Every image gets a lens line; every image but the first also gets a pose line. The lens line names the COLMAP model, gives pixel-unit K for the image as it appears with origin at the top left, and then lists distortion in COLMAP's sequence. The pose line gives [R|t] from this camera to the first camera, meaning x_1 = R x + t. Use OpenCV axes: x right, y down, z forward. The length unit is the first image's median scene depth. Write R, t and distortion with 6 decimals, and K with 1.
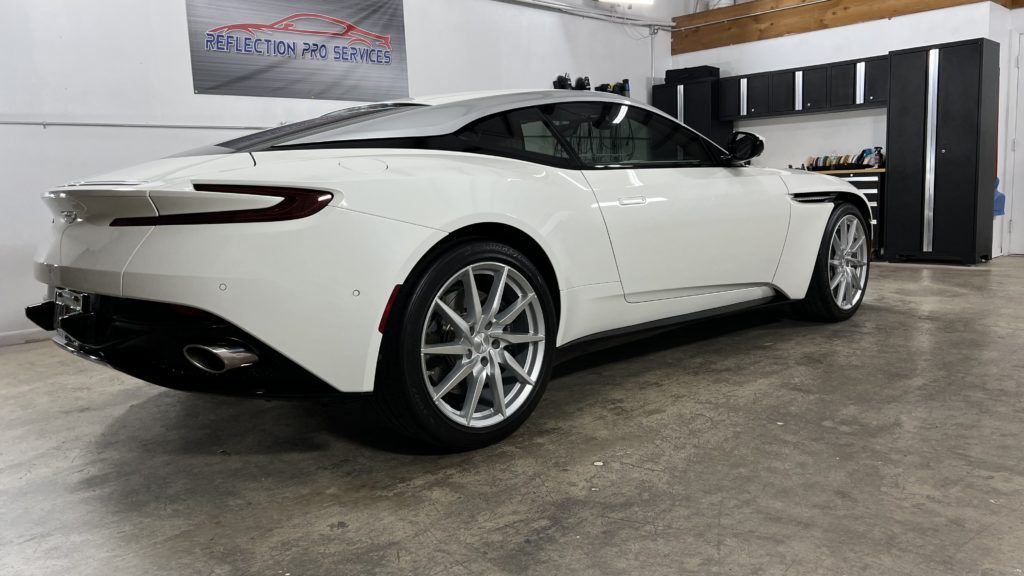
lens RADIAL K [[779.0, 0, 519.1], [0, 779.0, 279.2], [0, 0, 1]] dist [0.045741, -0.047996]
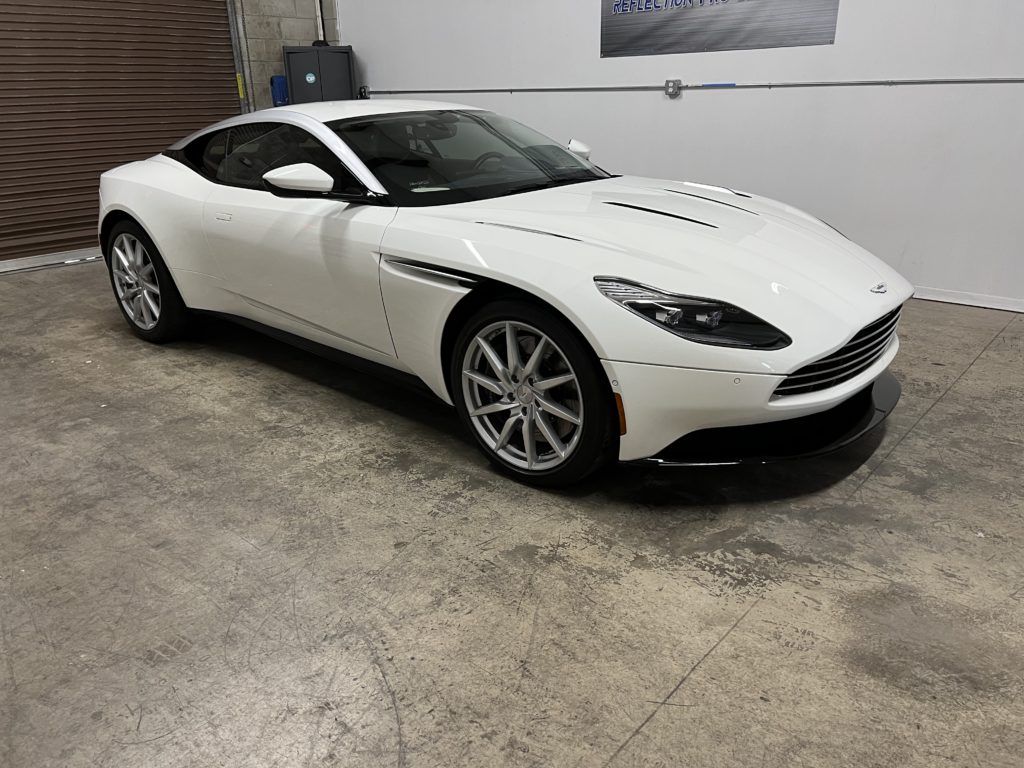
lens RADIAL K [[778.2, 0, 515.3], [0, 778.2, 376.5], [0, 0, 1]] dist [0.045701, -0.049217]
pose [[0.092637, 0.377540, -0.921348, 1.496885], [-0.111230, 0.923459, 0.367221, -0.396630], [0.989468, 0.068463, 0.127541, 1.422717]]
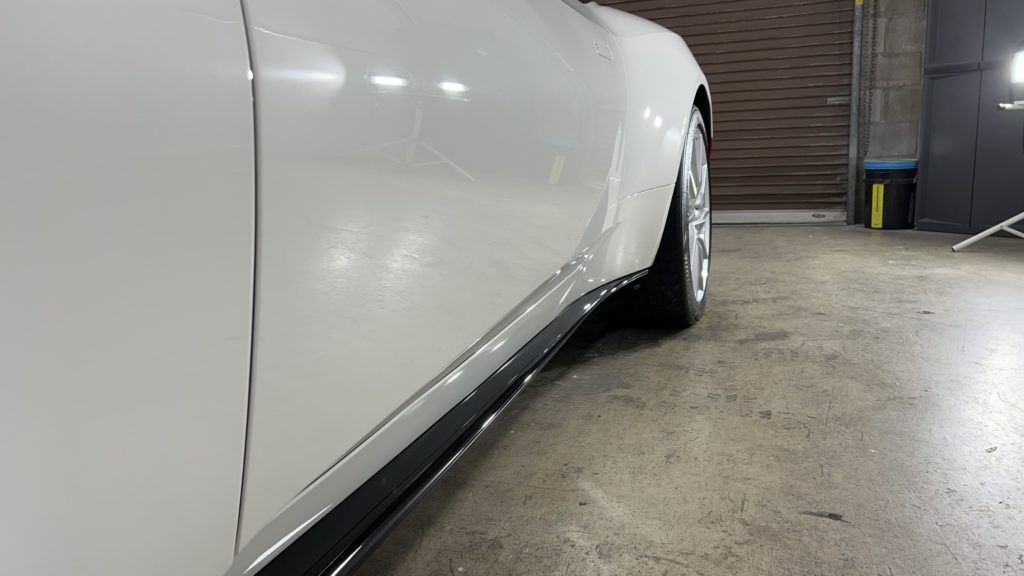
lens RADIAL K [[779.0, 0, 515.6], [0, 779.0, 288.3], [0, 0, 1]] dist [0.045741, -0.047996]
pose [[-0.899142, 0.157115, -0.408483, 0.041256], [0.024865, 0.950172, 0.310733, -0.161761], [0.436949, 0.269236, -0.858247, 2.013280]]
